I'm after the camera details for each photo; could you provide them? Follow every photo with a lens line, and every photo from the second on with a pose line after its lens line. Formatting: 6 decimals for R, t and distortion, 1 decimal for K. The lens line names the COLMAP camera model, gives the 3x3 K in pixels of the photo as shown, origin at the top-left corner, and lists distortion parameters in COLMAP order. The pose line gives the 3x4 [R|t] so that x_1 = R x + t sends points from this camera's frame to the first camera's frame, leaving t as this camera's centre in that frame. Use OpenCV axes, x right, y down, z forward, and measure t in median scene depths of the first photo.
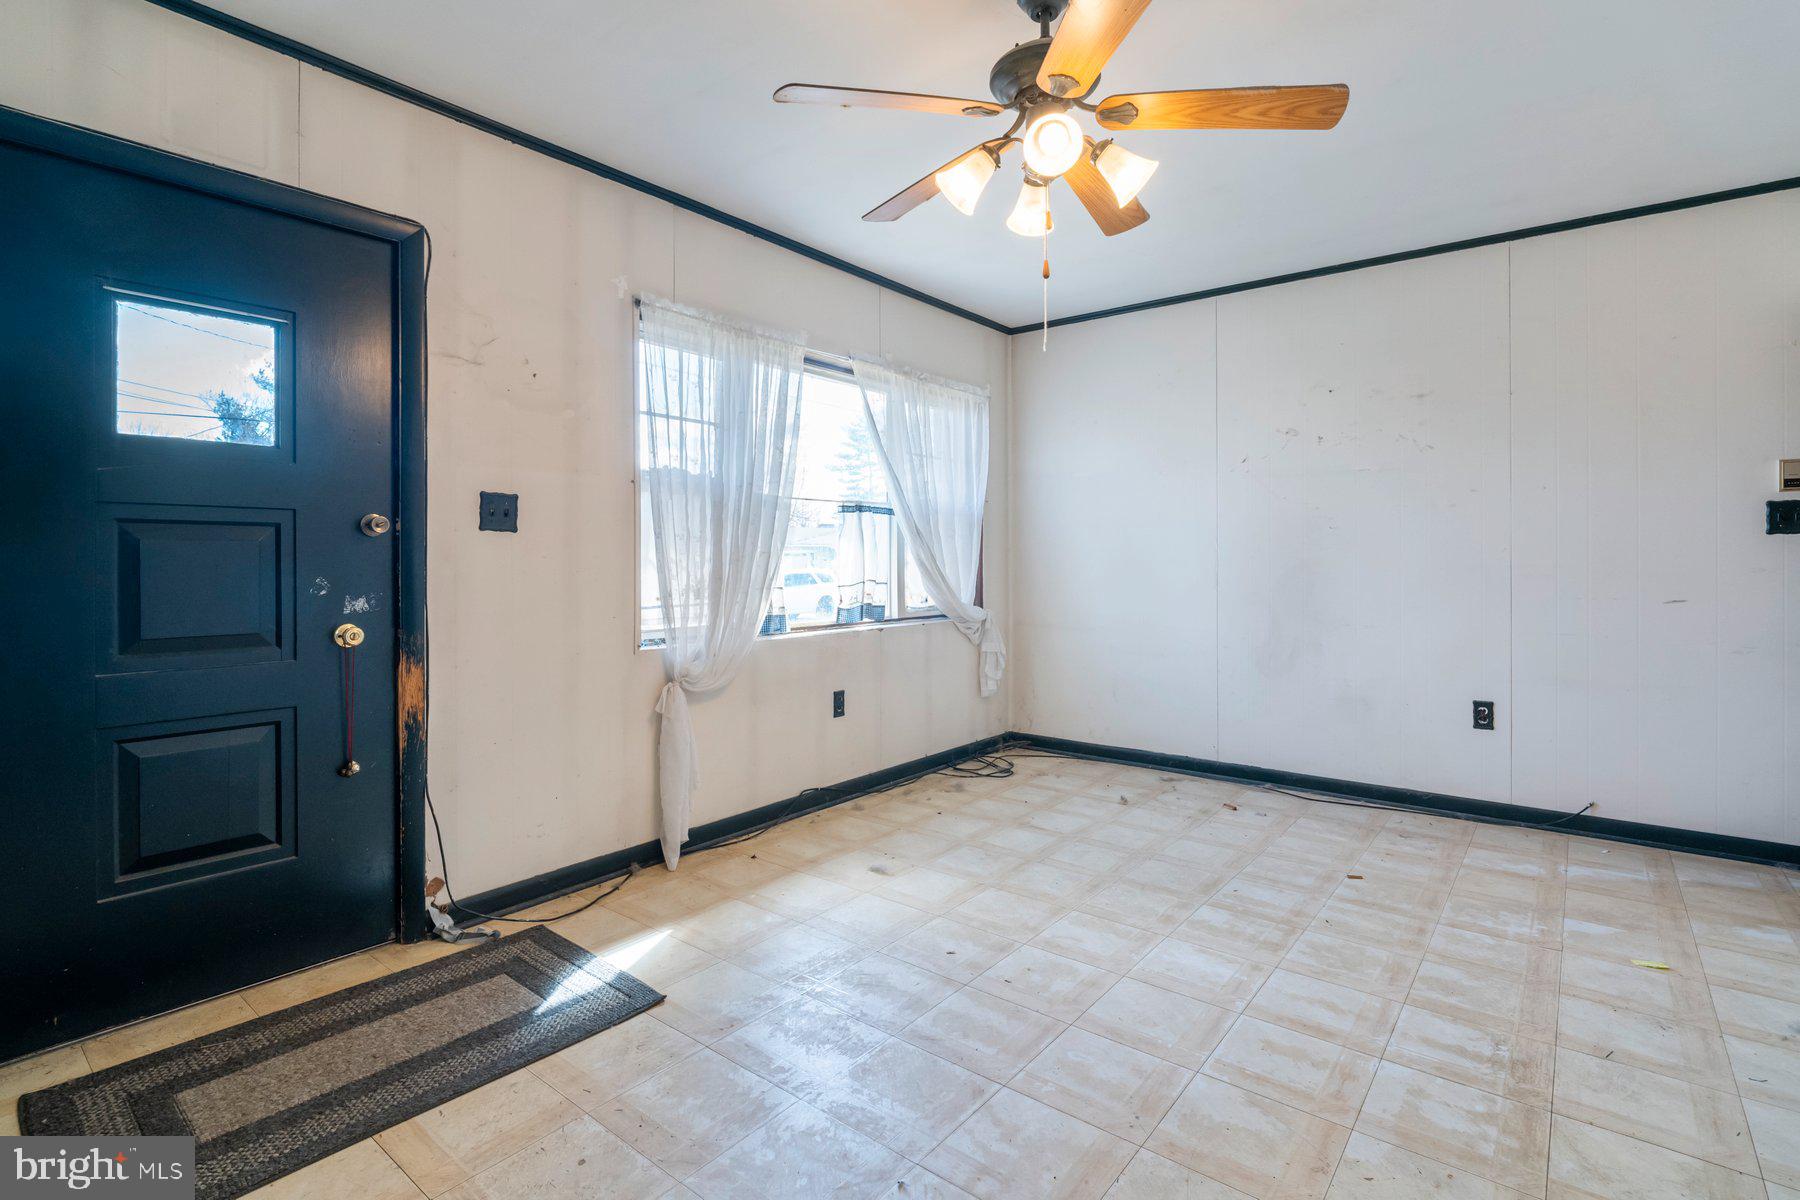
lens RADIAL K [[851.6, 0, 897.5], [0, 851.6, 557.3], [0, 0, 1]] dist [0.001605, -0.004813]
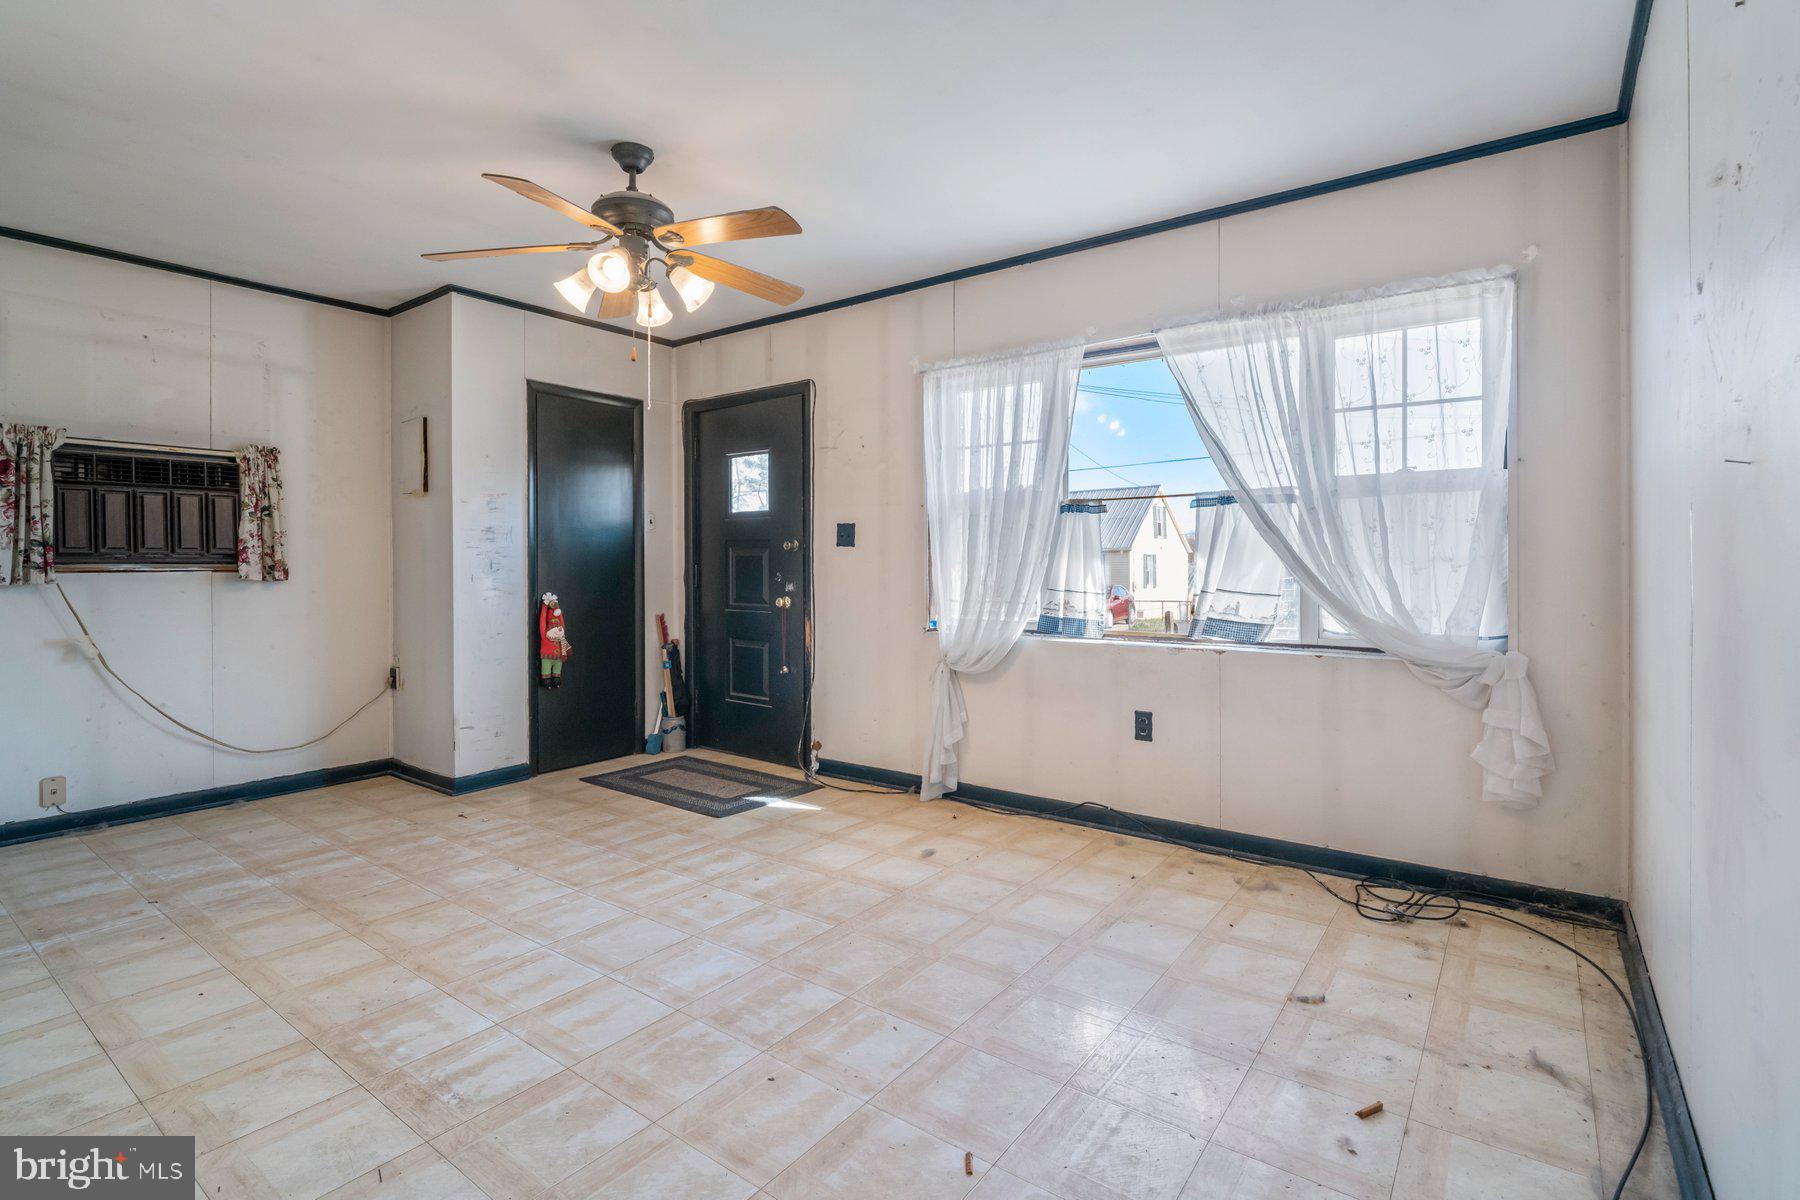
lens RADIAL K [[851.6, 0, 895.3], [0, 851.6, 570.8], [0, 0, 1]] dist [0.001605, -0.004813]
pose [[0.037075, 0.011178, -0.999250, 1.252000], [0.005979, 0.999917, 0.011407, -0.002285], [0.999295, -0.006398, 0.037005, 1.102399]]
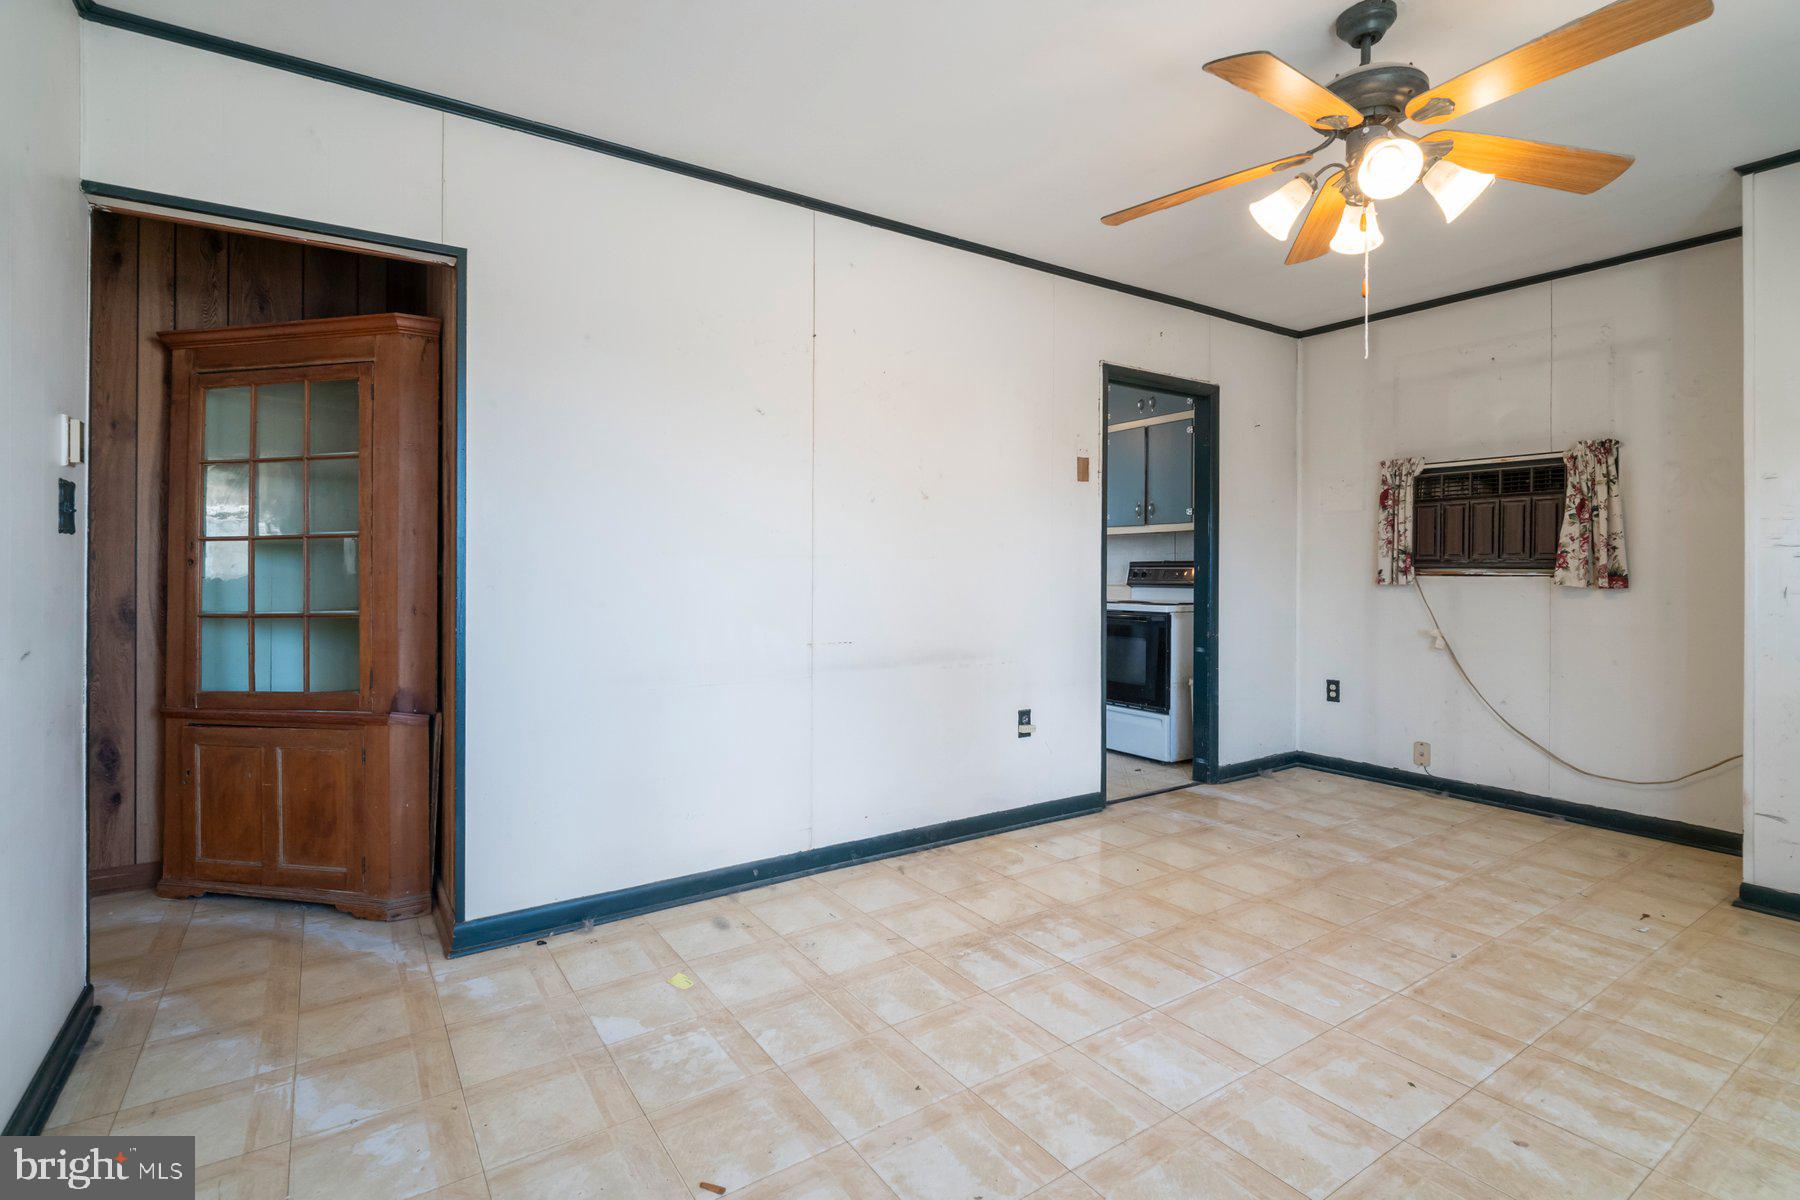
lens RADIAL K [[851.6, 0, 891.8], [0, 851.6, 564.9], [0, 0, 1]] dist [0.001605, -0.004813]
pose [[-0.954065, 0.000022, 0.299601, 0.326862], [-0.001725, 0.999983, -0.005565, -0.001287], [-0.299596, -0.005826, -0.954048, 1.723460]]
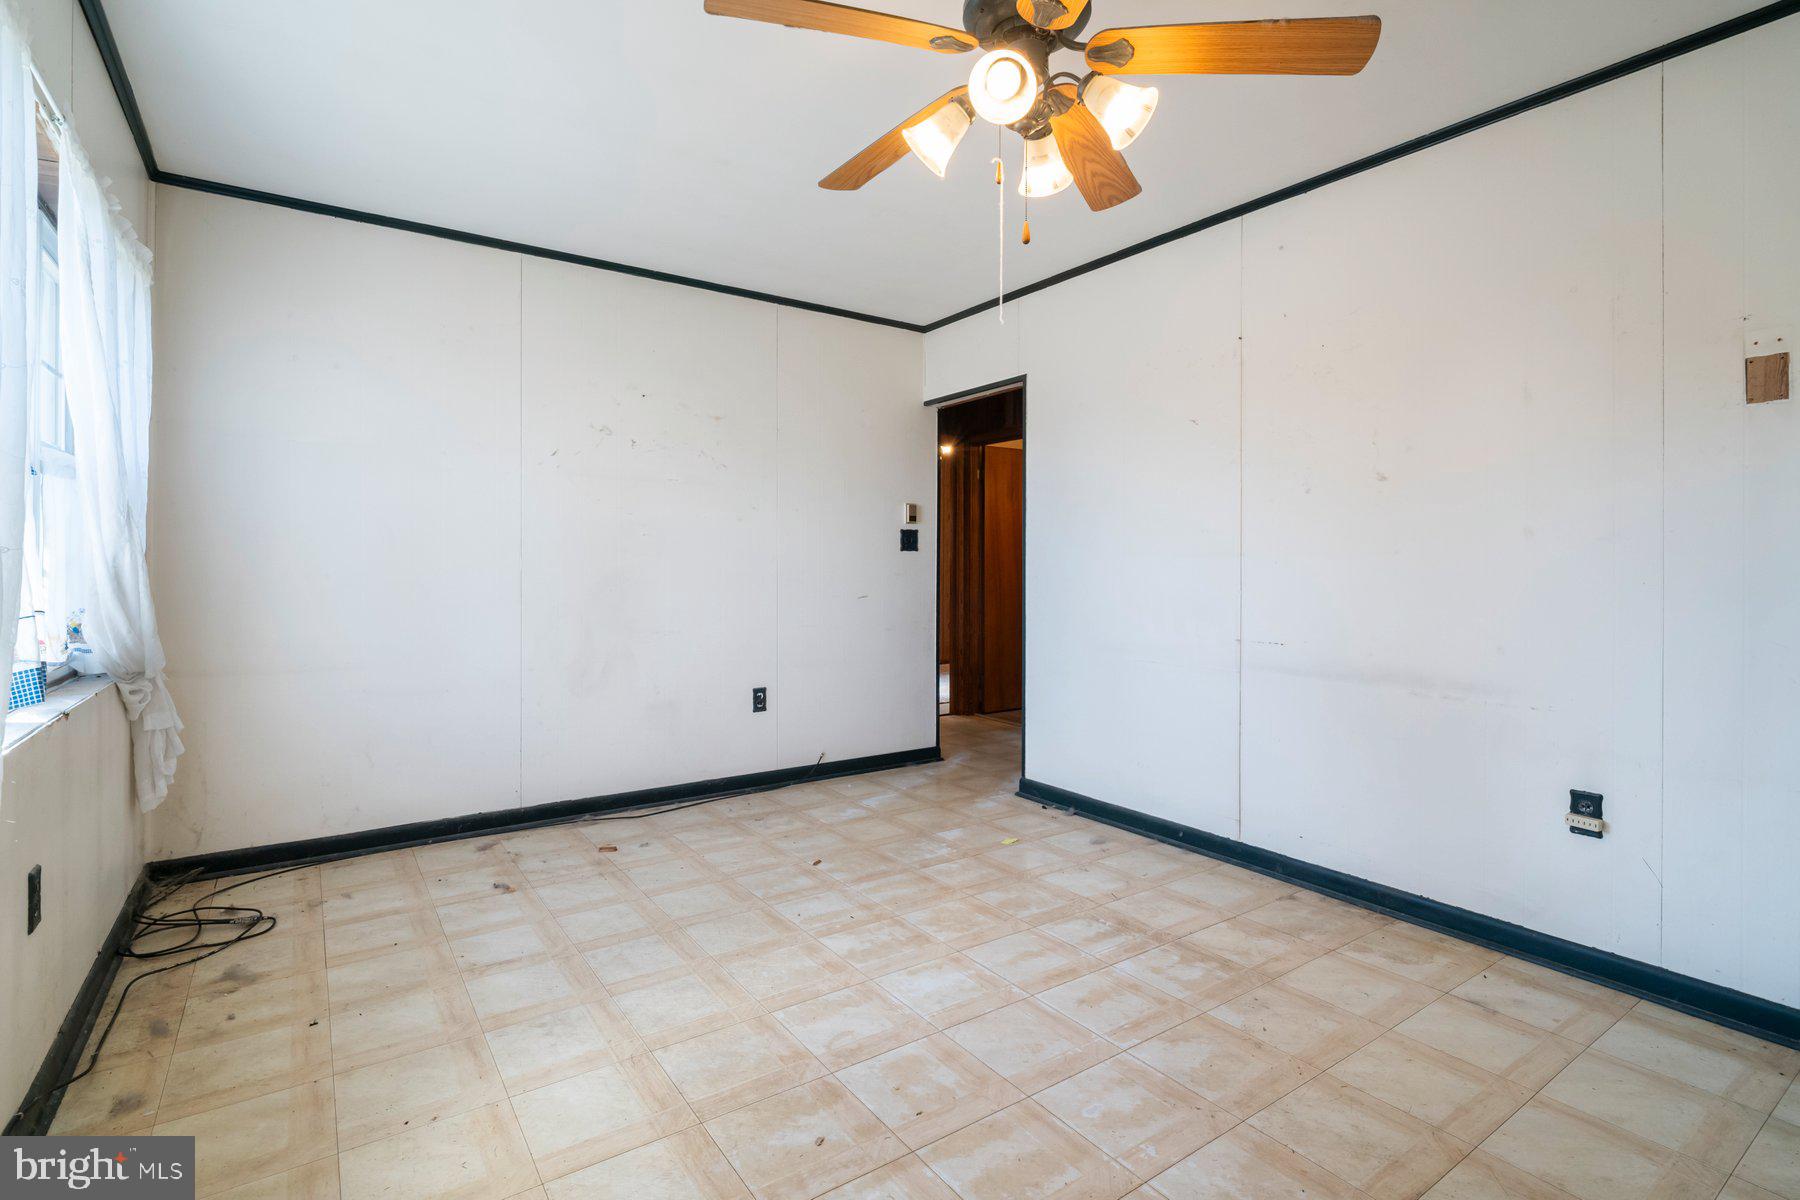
lens RADIAL K [[851.6, 0, 881.5], [0, 851.6, 557.5], [0, 0, 1]] dist [0.001605, -0.004813]
pose [[0.294123, 0.010473, 0.955710, -0.555482], [-0.005456, 0.999942, -0.009279, -0.000729], [-0.955752, -0.002485, 0.294163, 0.713975]]
